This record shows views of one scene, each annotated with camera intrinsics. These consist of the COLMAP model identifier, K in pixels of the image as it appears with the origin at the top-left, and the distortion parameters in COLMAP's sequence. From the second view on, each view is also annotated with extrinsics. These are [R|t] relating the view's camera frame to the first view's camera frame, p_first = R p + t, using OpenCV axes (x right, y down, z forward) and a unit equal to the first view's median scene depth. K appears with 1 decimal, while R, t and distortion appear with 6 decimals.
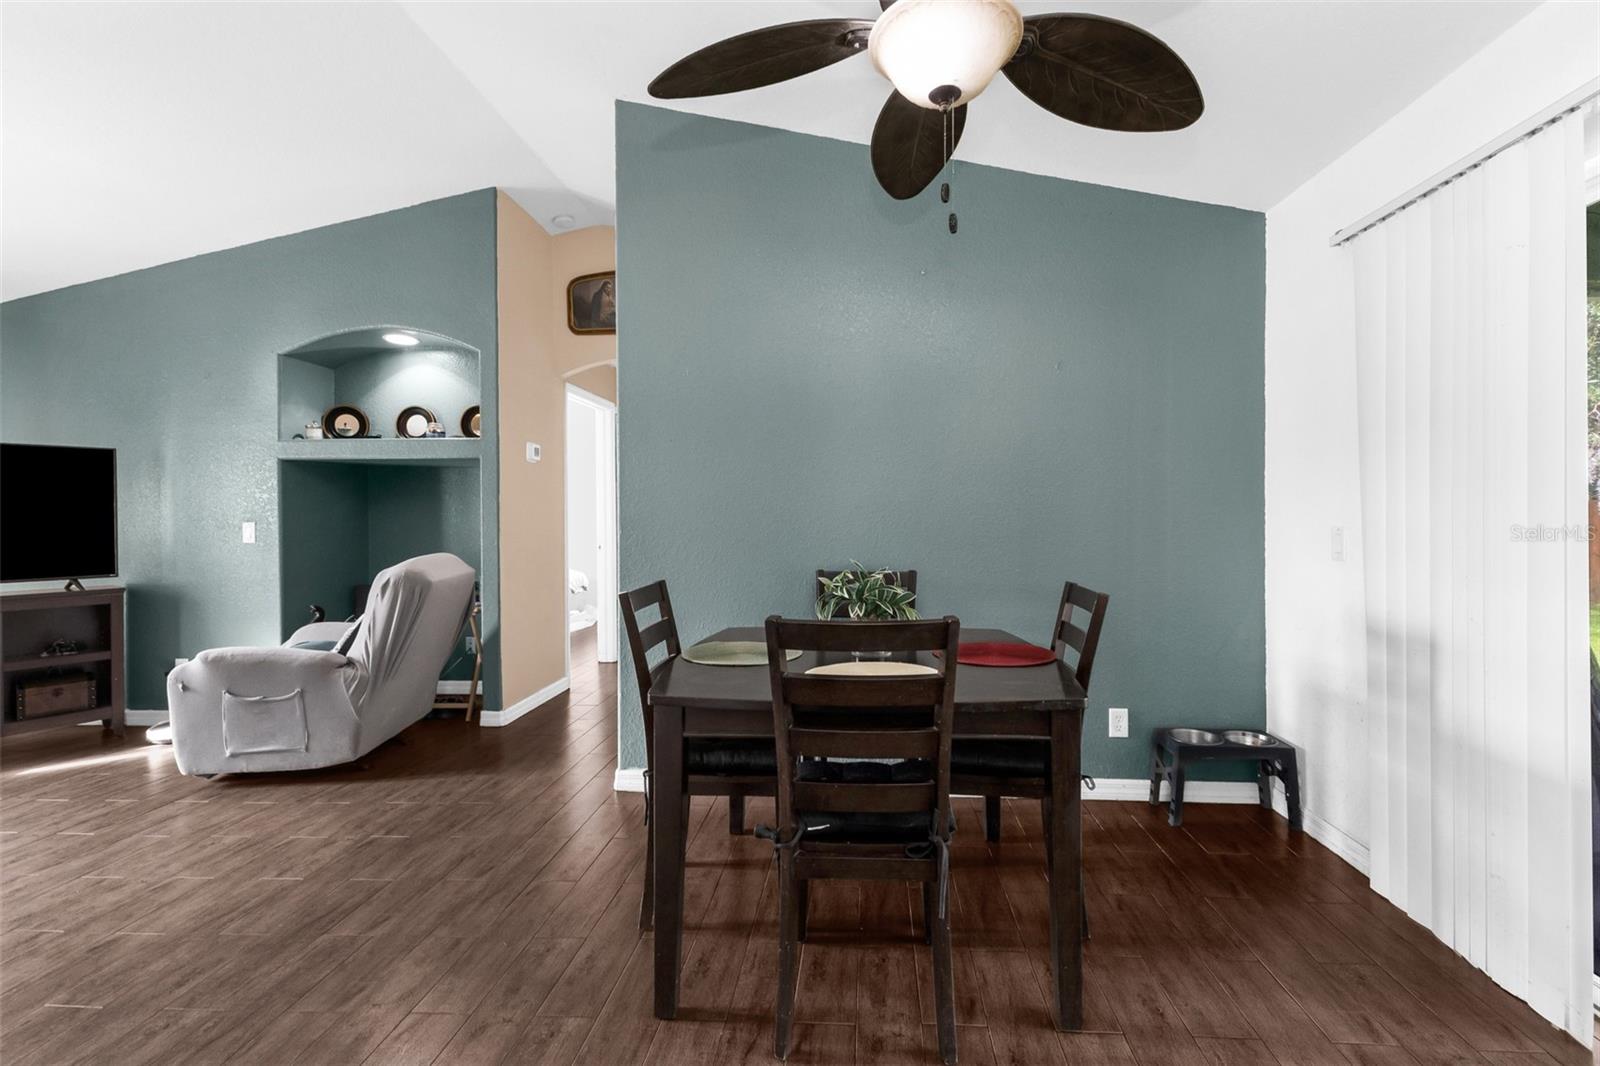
lens RADIAL K [[678.8, 0, 795.6], [0, 678.8, 519.3], [0, 0, 1]] dist [0.024391, -0.007702]
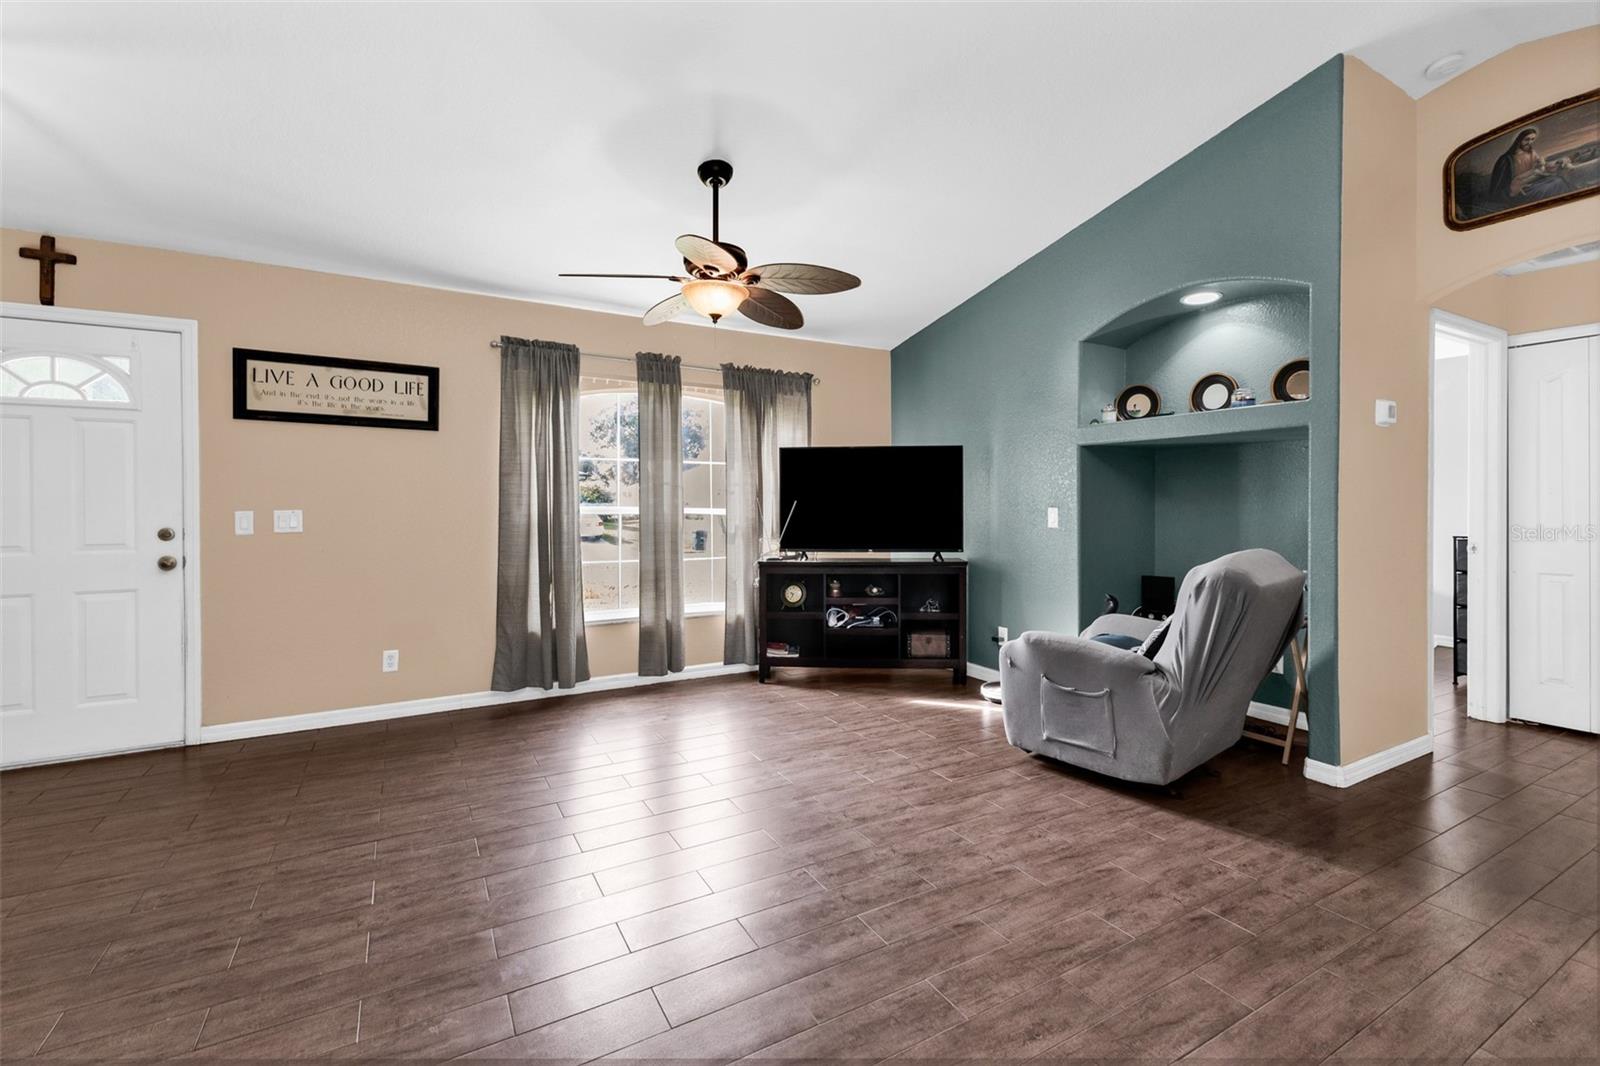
lens RADIAL K [[683.1, 0, 825.5], [0, 683.1, 509.0], [0, 0, 1]] dist [0.001759, 0.000150]
pose [[0.570678, 0.010579, -0.821106, -0.181007], [-0.006214, 0.999944, 0.008564, -0.000457], [0.821150, 0.000215, 0.570712, 0.157015]]
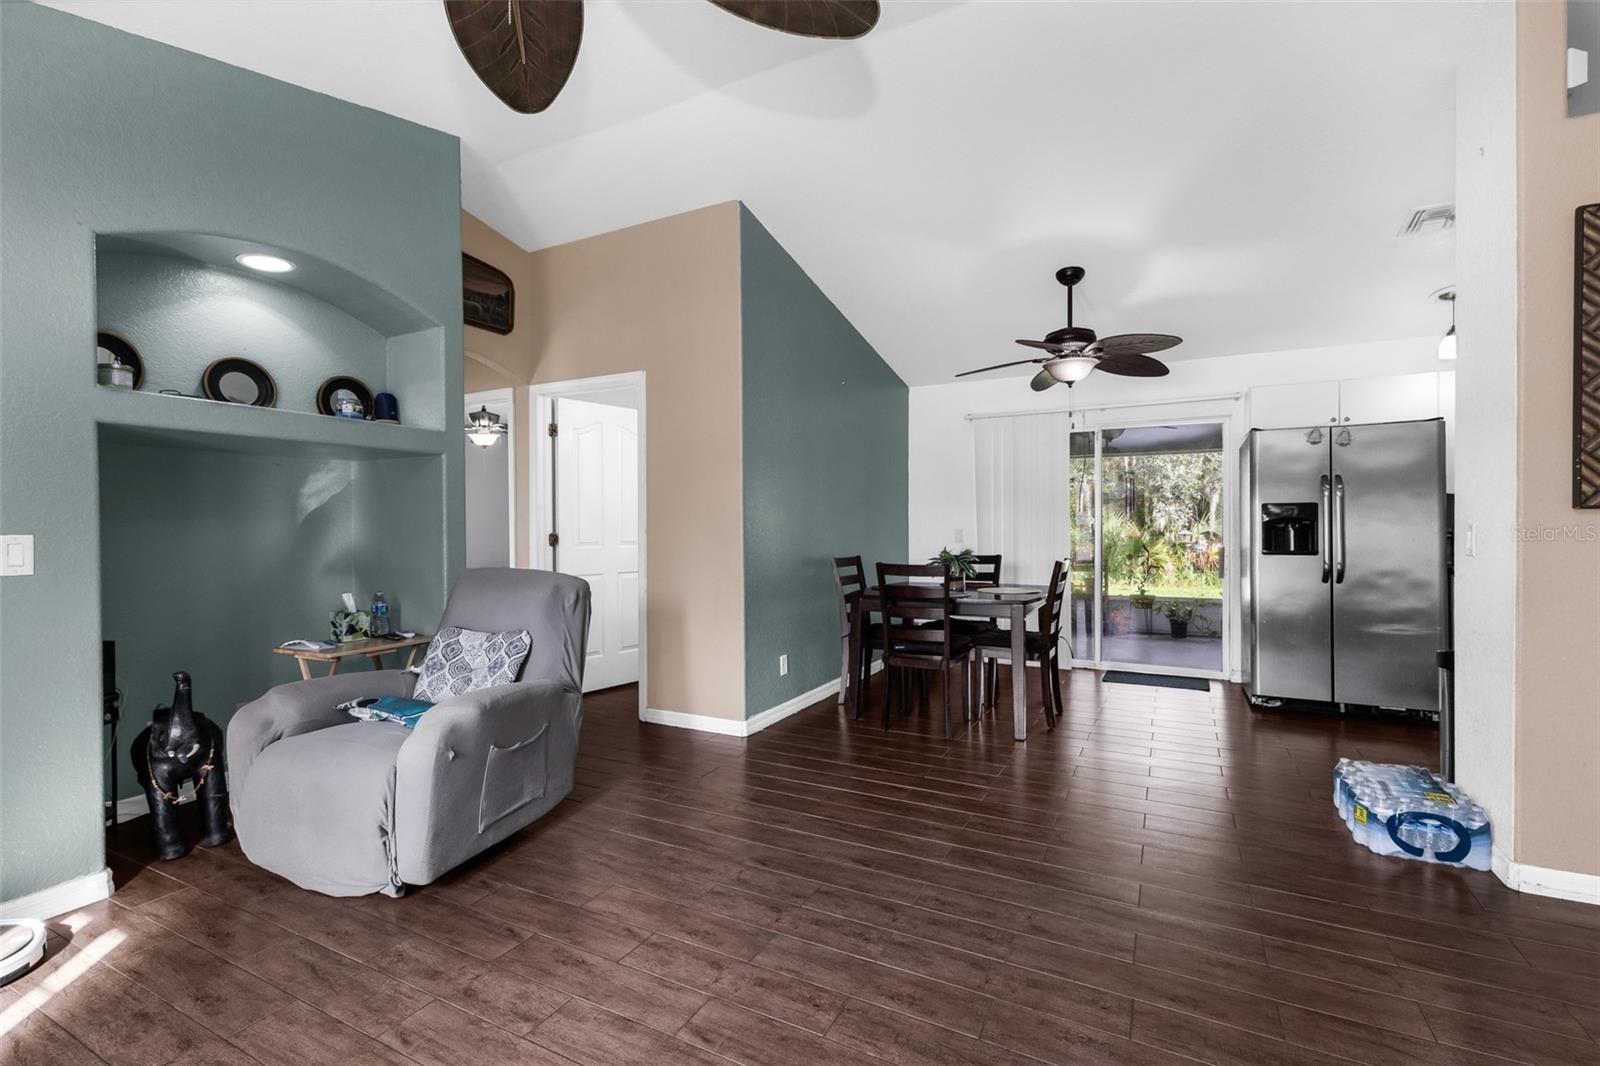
lens RADIAL K [[722.6, 0, 728.3], [0, 722.6, 532.2], [0, 0, 1]] dist [0.024147, -0.000113]
pose [[0.458585, -0.001482, 0.888649, -1.365428], [0.005583, 0.999984, -0.001213, 0.009899], [-0.888633, 0.005517, 0.458586, 0.363338]]
